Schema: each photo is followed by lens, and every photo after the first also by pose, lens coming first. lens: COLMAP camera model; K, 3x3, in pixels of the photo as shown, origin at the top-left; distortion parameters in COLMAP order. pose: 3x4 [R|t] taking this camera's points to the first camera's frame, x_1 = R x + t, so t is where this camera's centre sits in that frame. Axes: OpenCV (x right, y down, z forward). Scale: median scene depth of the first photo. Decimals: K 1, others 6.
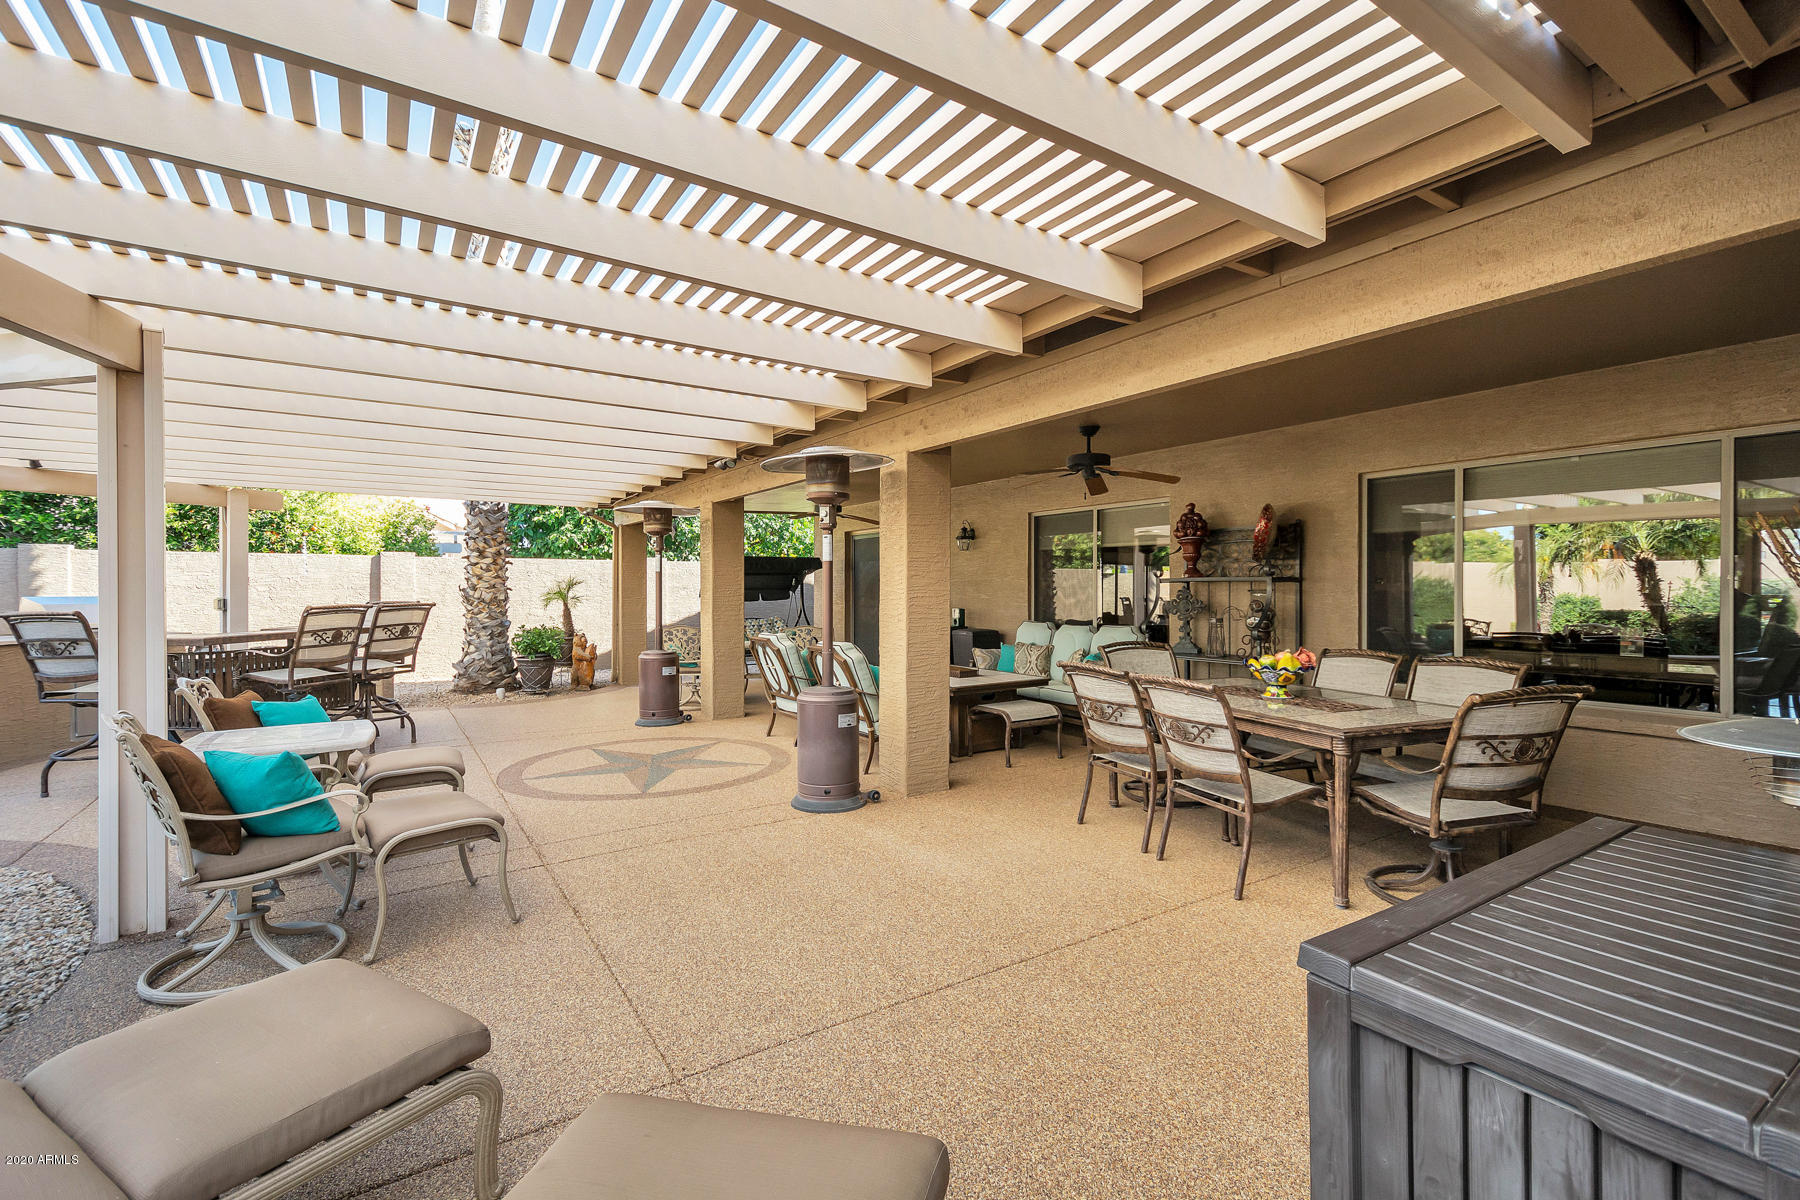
lens RADIAL K [[796.2, 0, 909.9], [0, 796.2, 595.4], [0, 0, 1]] dist [0.008543, -0.001739]
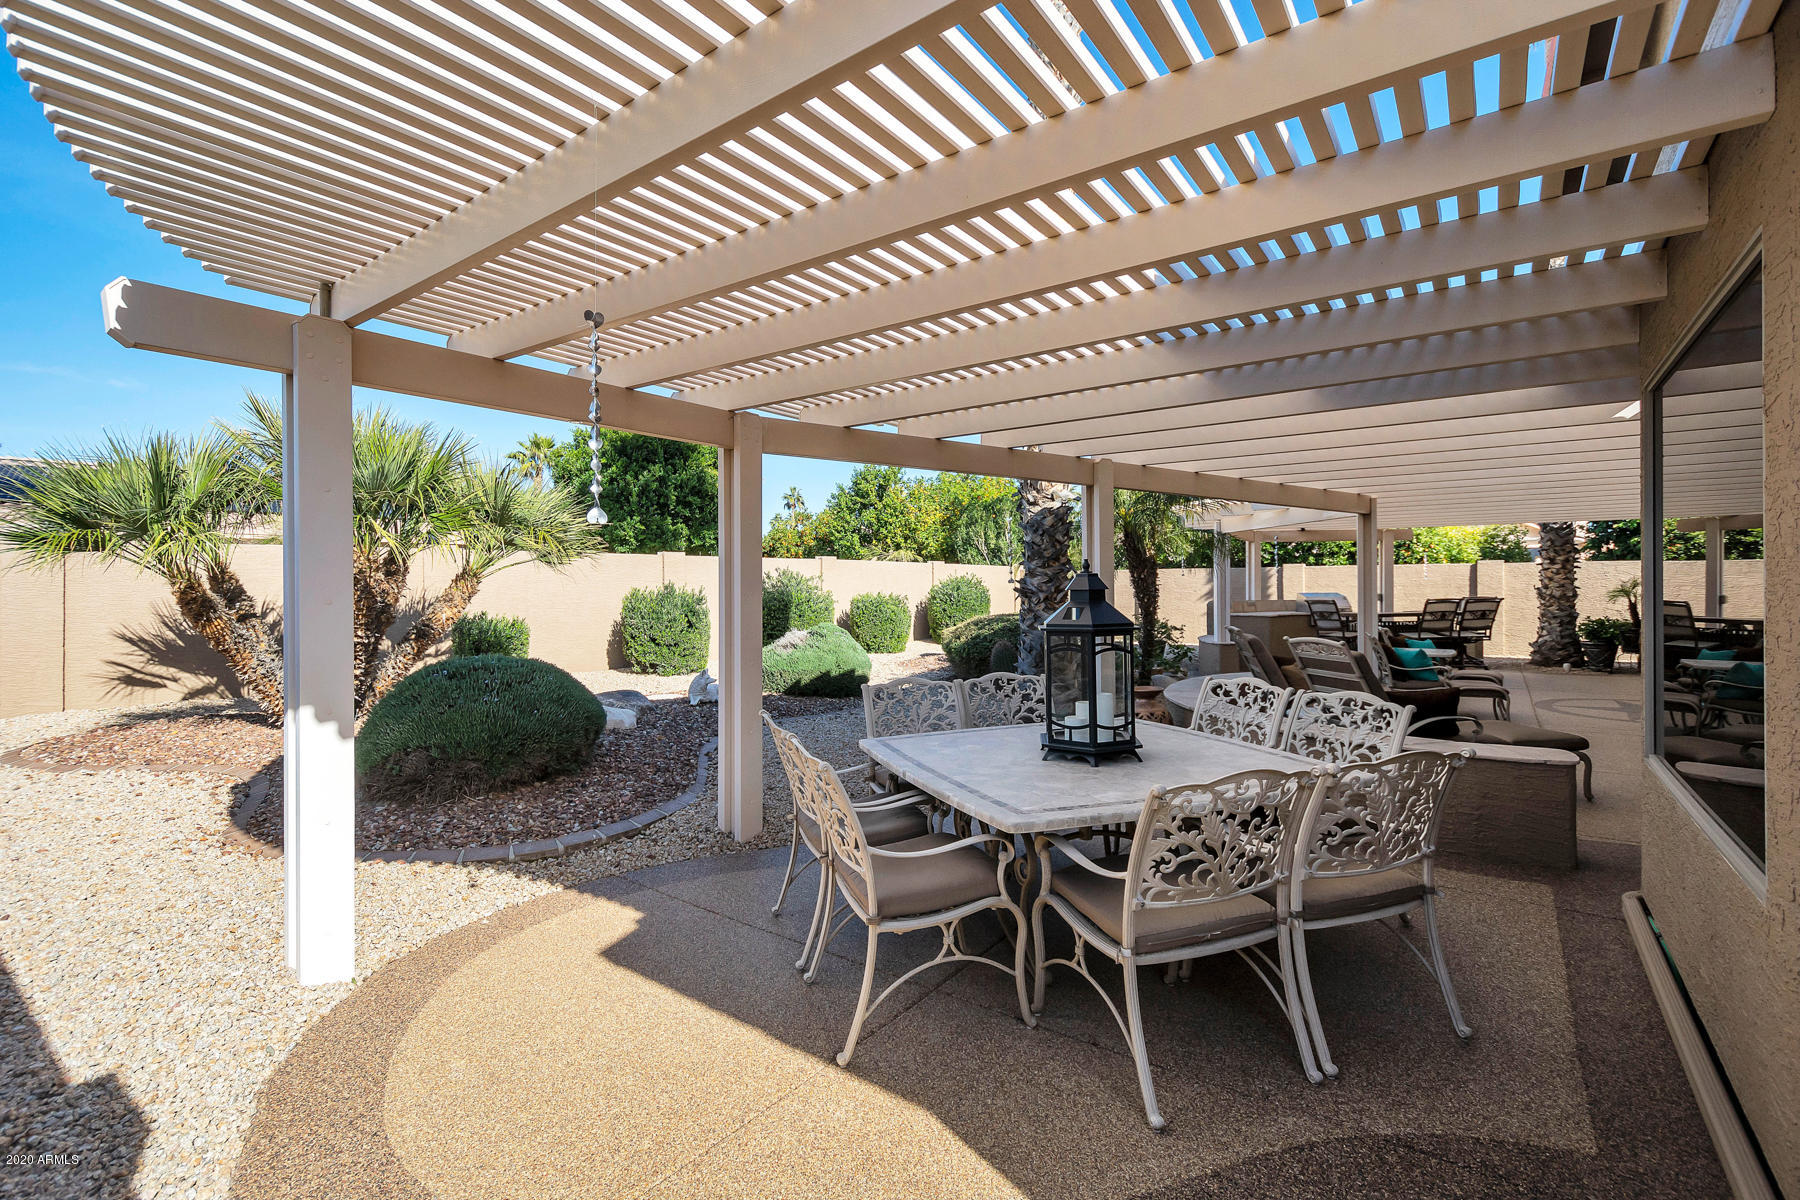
lens RADIAL K [[796.2, 0, 910.1], [0, 796.2, 591.8], [0, 0, 1]] dist [0.008543, -0.001739]
pose [[0.343735, 0.000042, -0.939067, 0.342040], [0.001473, 0.999999, 0.000584, -0.003806], [0.939066, -0.001583, 0.343734, -0.454941]]
